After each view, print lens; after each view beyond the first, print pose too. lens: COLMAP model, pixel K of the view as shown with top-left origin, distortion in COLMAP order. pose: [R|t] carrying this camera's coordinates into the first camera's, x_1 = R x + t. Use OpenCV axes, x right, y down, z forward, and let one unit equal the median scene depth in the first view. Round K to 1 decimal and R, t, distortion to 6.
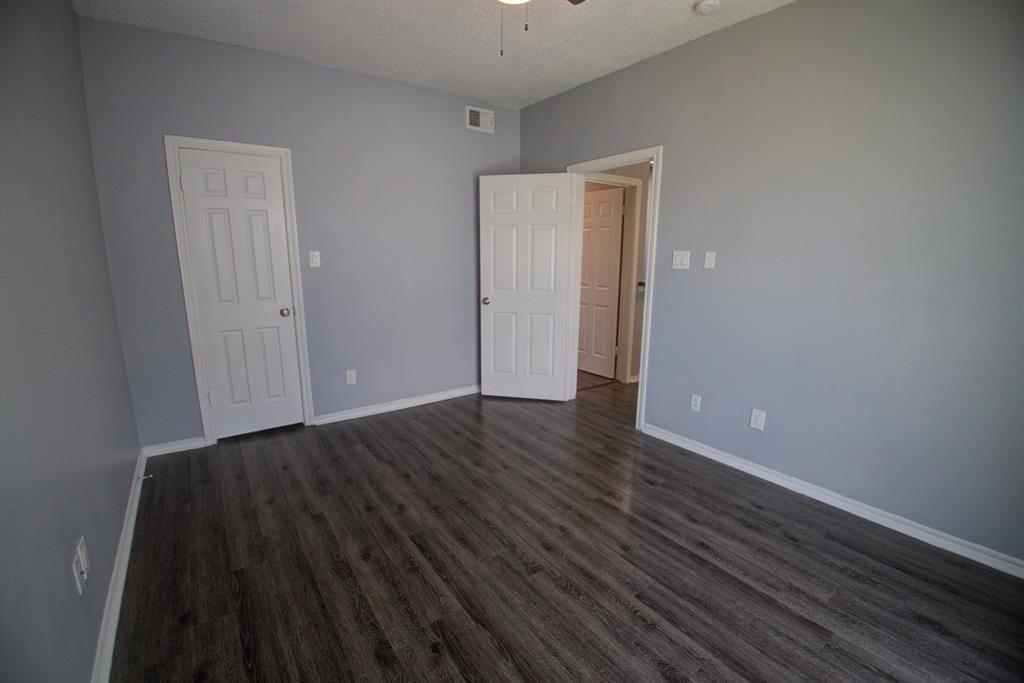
lens RADIAL K [[444.6, 0, 516.4], [0, 444.6, 338.3], [0, 0, 1]] dist [-0.039587, -0.003221]
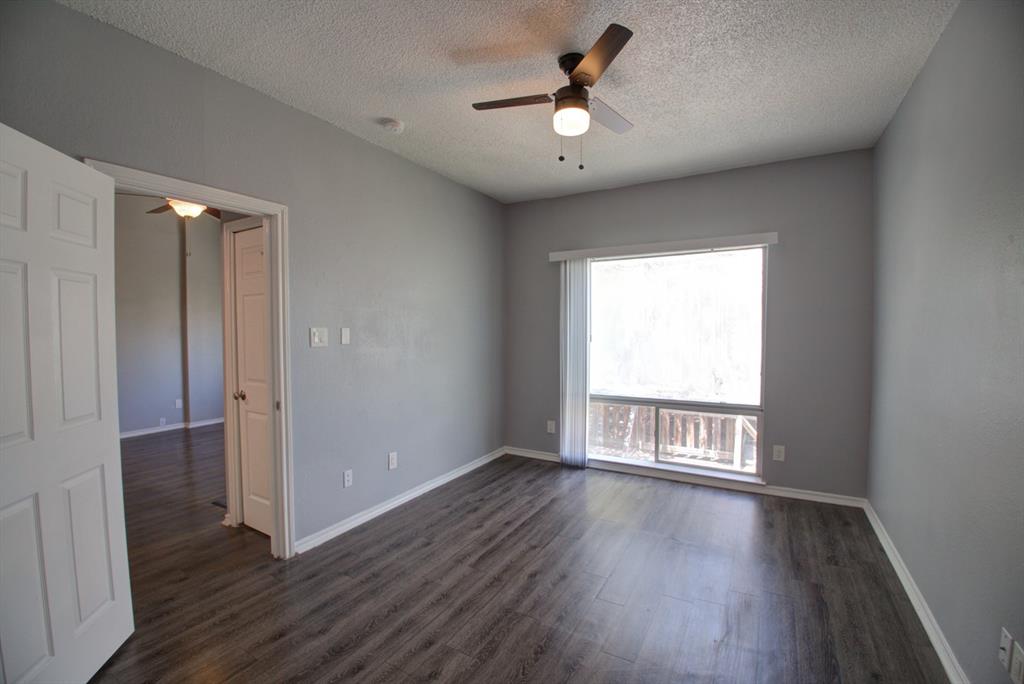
lens RADIAL K [[444.6, 0, 504.8], [0, 444.6, 336.4], [0, 0, 1]] dist [-0.039587, -0.003221]
pose [[-0.394663, -0.025900, 0.918461, -0.813882], [0.175601, 0.979052, 0.103064, -0.264517], [-0.901890, 0.201959, -0.381847, 1.286209]]
